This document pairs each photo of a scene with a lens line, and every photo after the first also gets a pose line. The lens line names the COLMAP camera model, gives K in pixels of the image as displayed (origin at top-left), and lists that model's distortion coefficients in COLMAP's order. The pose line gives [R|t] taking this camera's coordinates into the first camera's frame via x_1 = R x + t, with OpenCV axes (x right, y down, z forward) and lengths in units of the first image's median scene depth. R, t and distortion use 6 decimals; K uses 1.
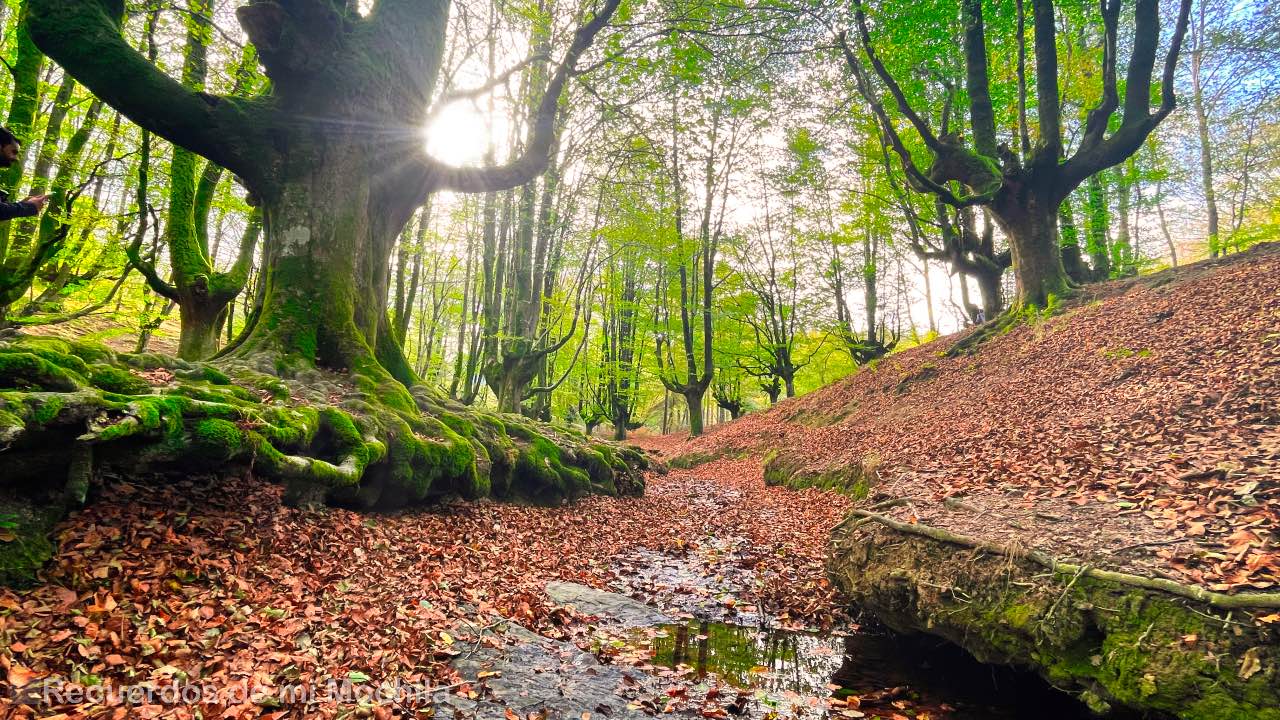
lens RADIAL K [[598.6, 0, 637.5], [0, 598.6, 360.5], [0, 0, 1]] dist [-0.002772, -0.000227]
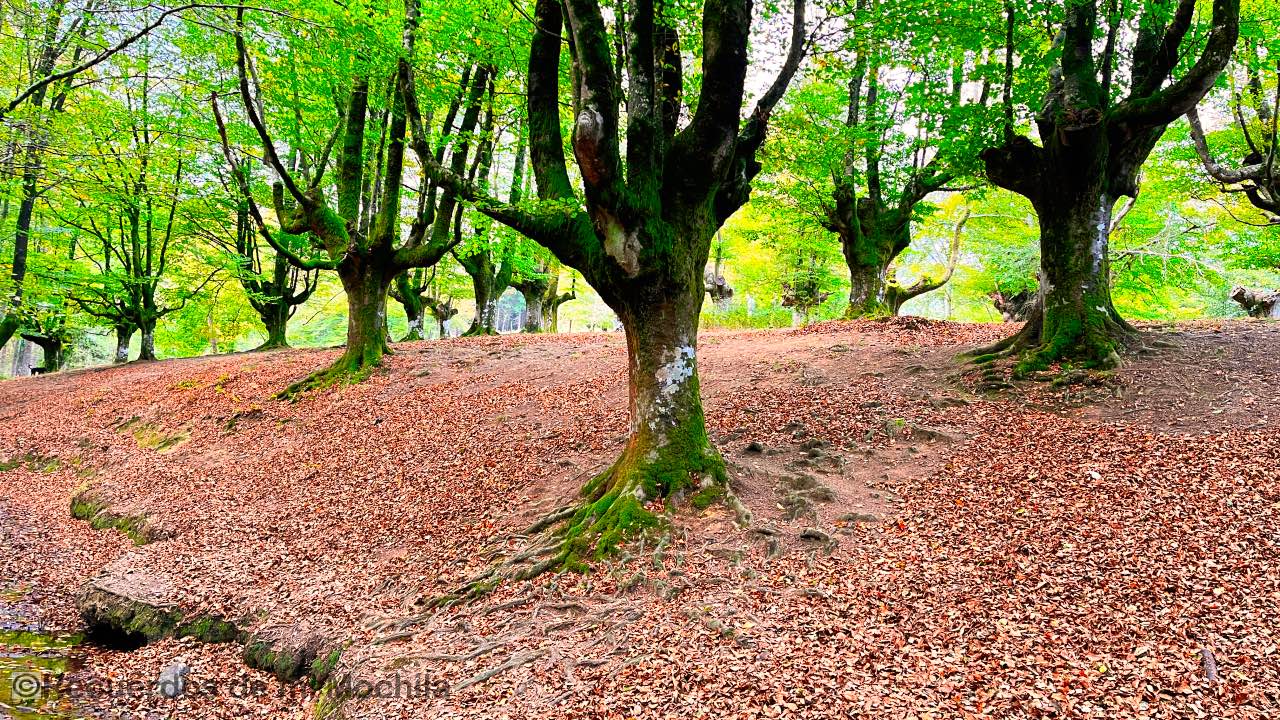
lens RADIAL K [[953.6, 0, 640.2], [0, 953.6, 357.7], [0, 0, 1]] dist [-0.009512, -0.009701]
pose [[0.748550, 0.103686, 0.654921, -0.174747], [-0.169428, 0.984820, 0.037734, -0.349583], [-0.641067, -0.139208, 0.754755, -0.971943]]
